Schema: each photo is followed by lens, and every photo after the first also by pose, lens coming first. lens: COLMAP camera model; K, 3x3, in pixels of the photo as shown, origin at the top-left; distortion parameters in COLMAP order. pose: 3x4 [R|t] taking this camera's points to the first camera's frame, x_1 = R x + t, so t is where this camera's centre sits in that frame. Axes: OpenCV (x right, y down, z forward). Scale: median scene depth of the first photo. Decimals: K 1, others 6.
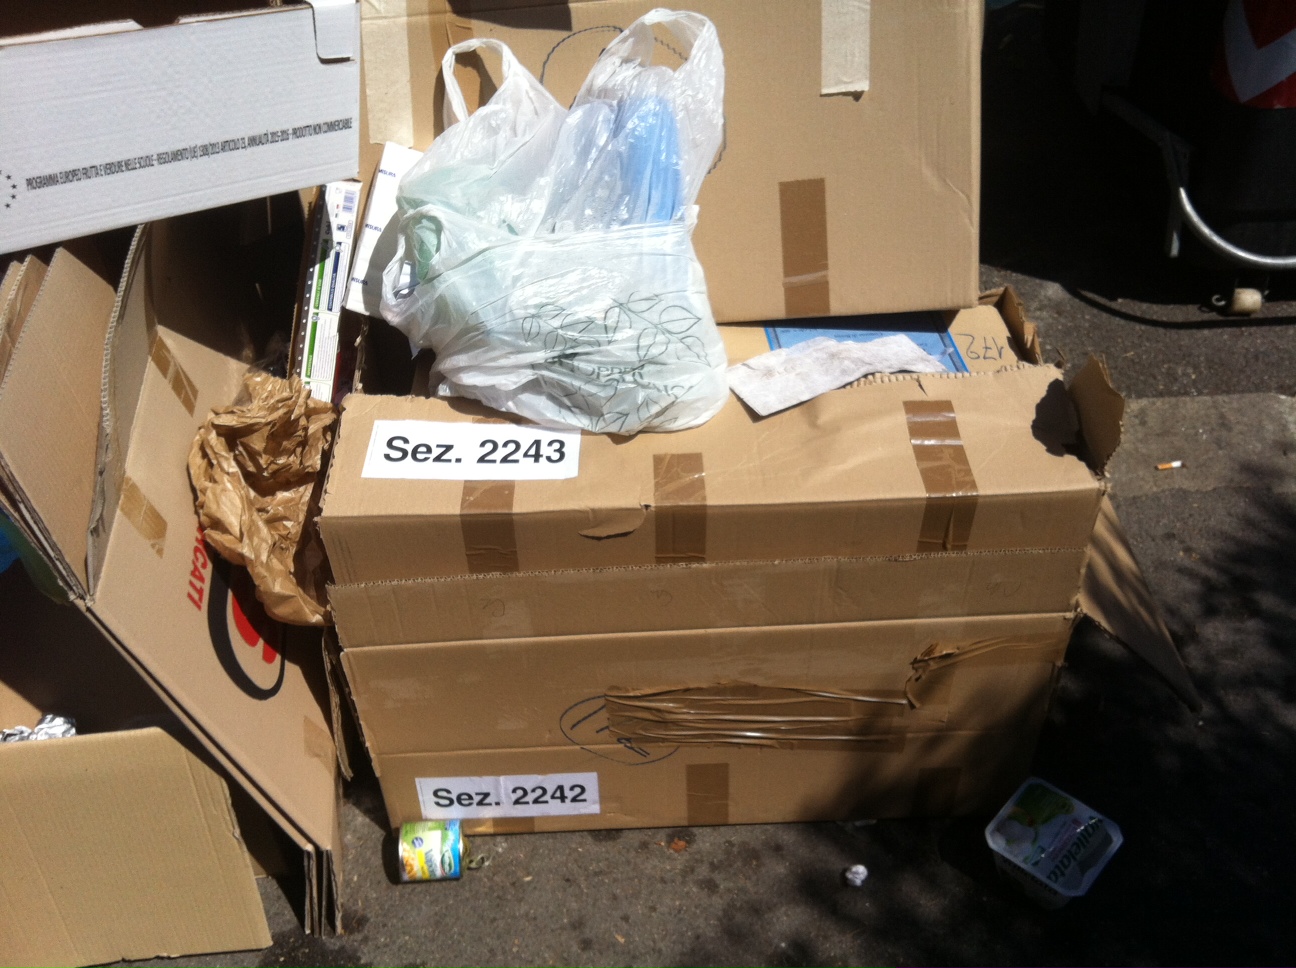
lens RADIAL K [[1281.5, 0, 614.0], [0, 1281.5, 484.1], [0, 0, 1]] dist [0.047192, -0.287909]
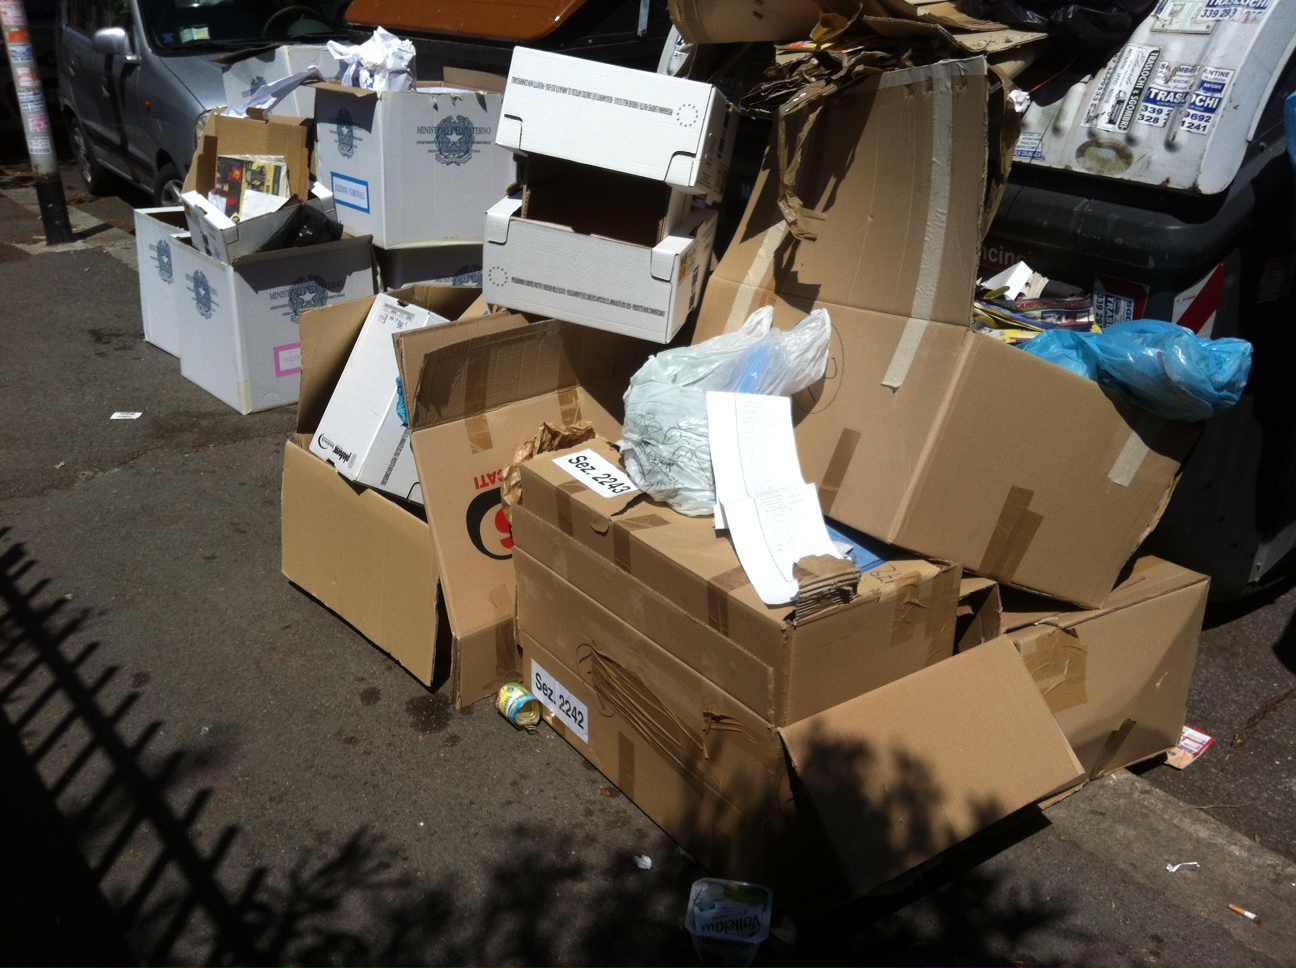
lens RADIAL K [[1295.4, 0, 587.4], [0, 1295.4, 412.4], [0, 0, 1]] dist [-0.002242, -0.239350]
pose [[0.493404, 0.288531, -0.820550, 1.363587], [-0.565476, 0.823213, -0.050558, 0.003546], [0.660900, 0.488947, 0.569334, -0.108472]]
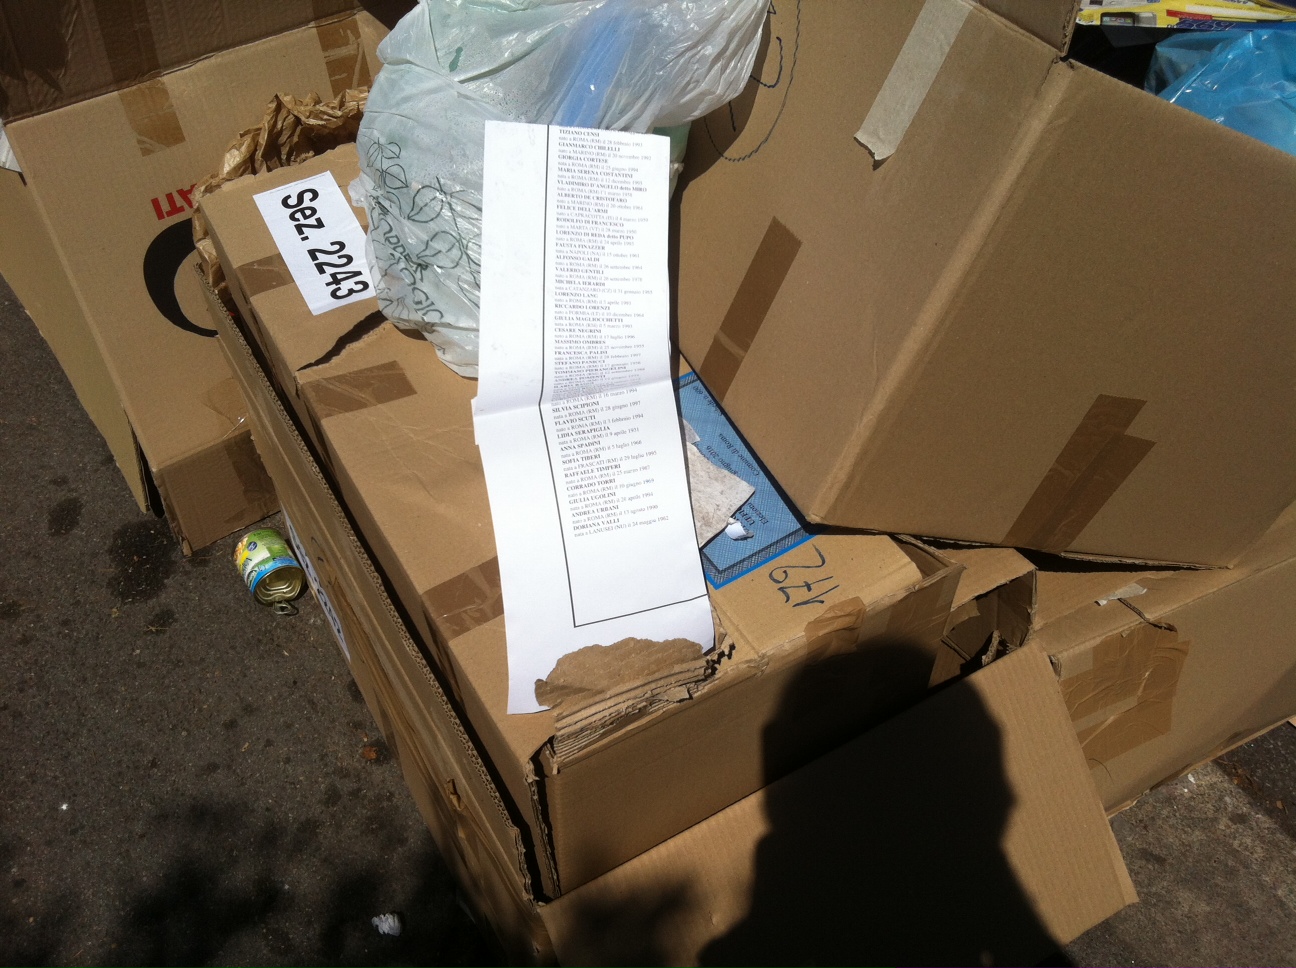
lens RADIAL K [[1238.8, 0, 701.8], [0, 1238.8, 489.8], [0, 0, 1]] dist [0.060783, -0.224626]
pose [[0.476056, 0.649742, -0.592626, 0.687440], [-0.598940, 0.732984, 0.322499, -0.354705], [0.643926, 0.201420, 0.738098, 0.527678]]
